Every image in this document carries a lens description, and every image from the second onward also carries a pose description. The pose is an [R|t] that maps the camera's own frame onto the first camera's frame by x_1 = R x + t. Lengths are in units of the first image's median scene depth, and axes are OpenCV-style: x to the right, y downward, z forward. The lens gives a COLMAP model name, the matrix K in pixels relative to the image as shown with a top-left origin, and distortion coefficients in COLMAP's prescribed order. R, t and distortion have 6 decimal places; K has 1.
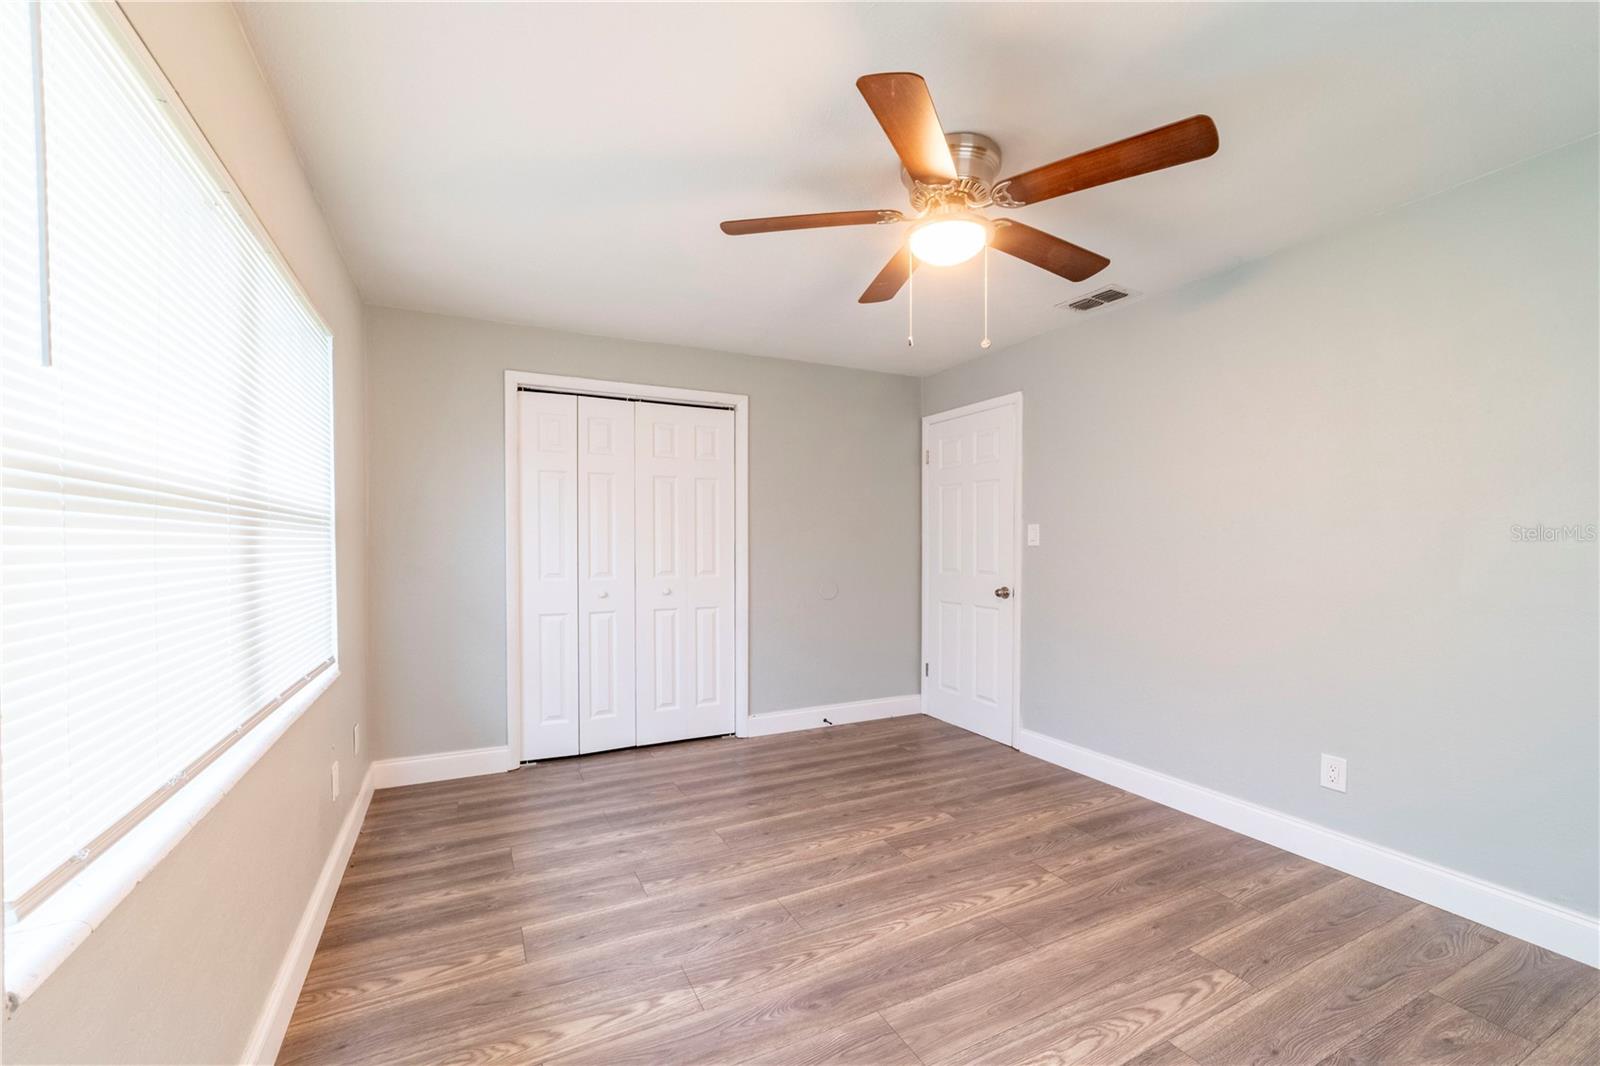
lens RADIAL K [[627.6, 0, 792.5], [0, 627.6, 538.0], [0, 0, 1]] dist [0.000811, 0.000118]
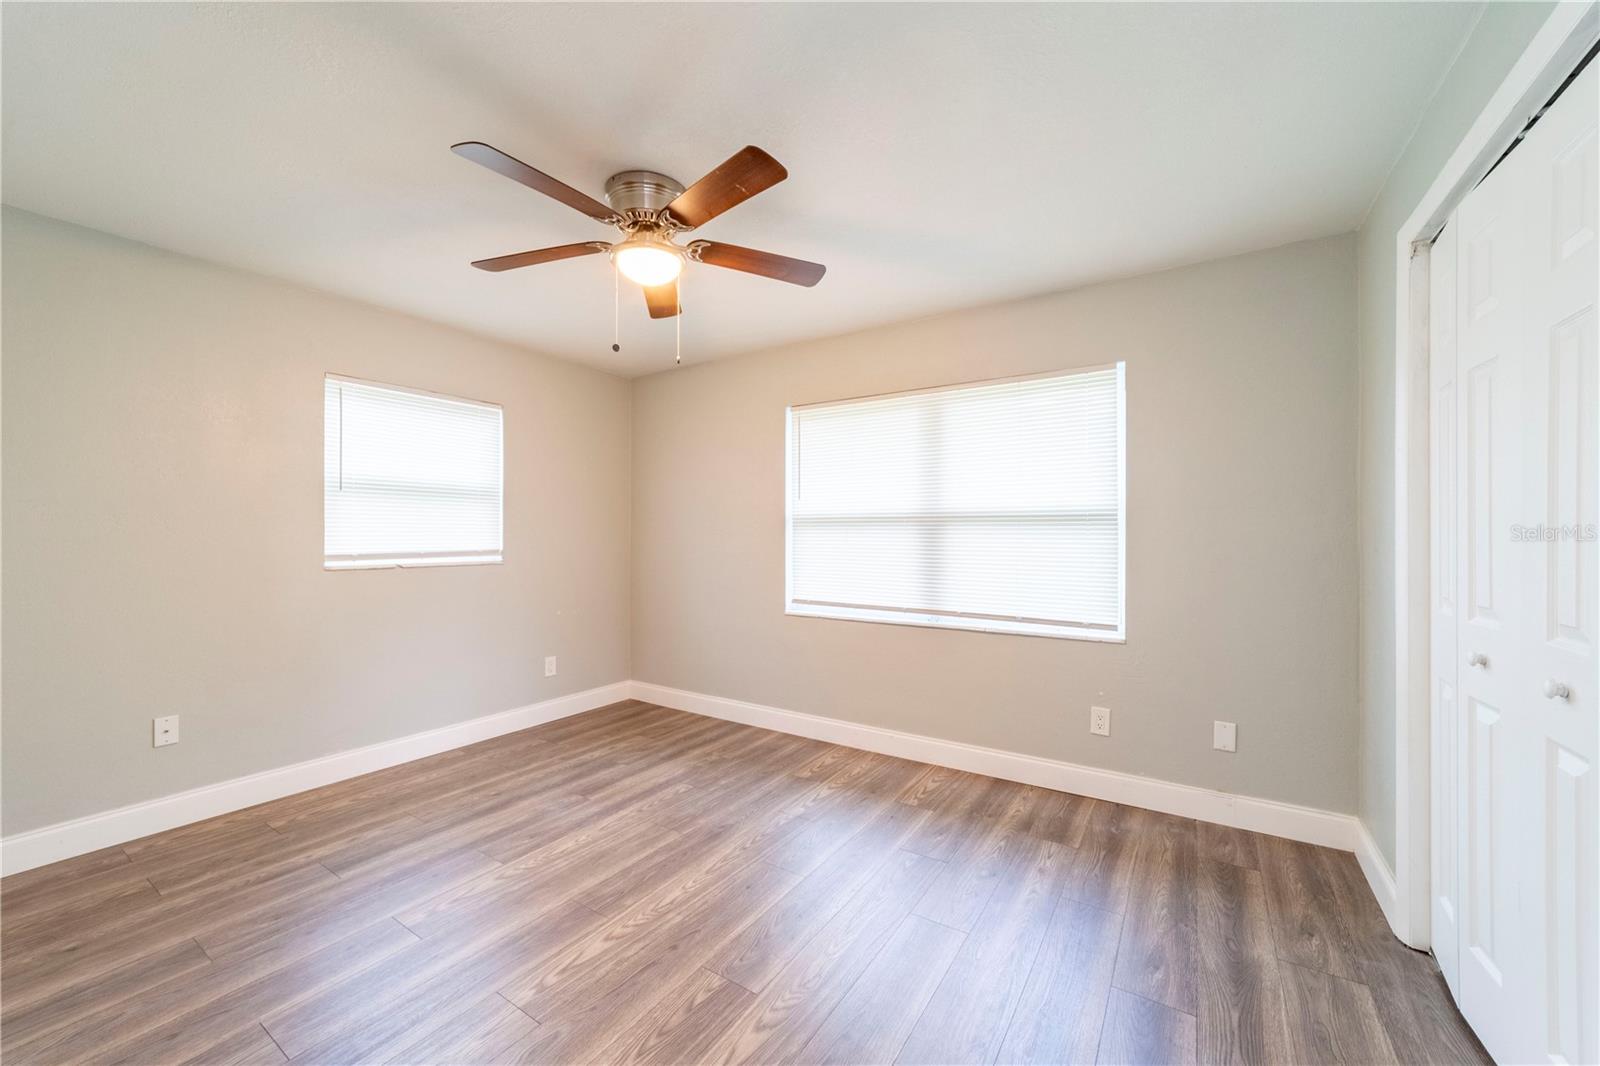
lens RADIAL K [[627.6, 0, 792.5], [0, 627.6, 538.0], [0, 0, 1]] dist [0.000811, 0.000118]
pose [[-0.861535, -0.000035, -0.507698, 0.572581], [0.001178, 0.999997, -0.002067, -0.011265], [0.507697, -0.002379, -0.861533, 2.022276]]
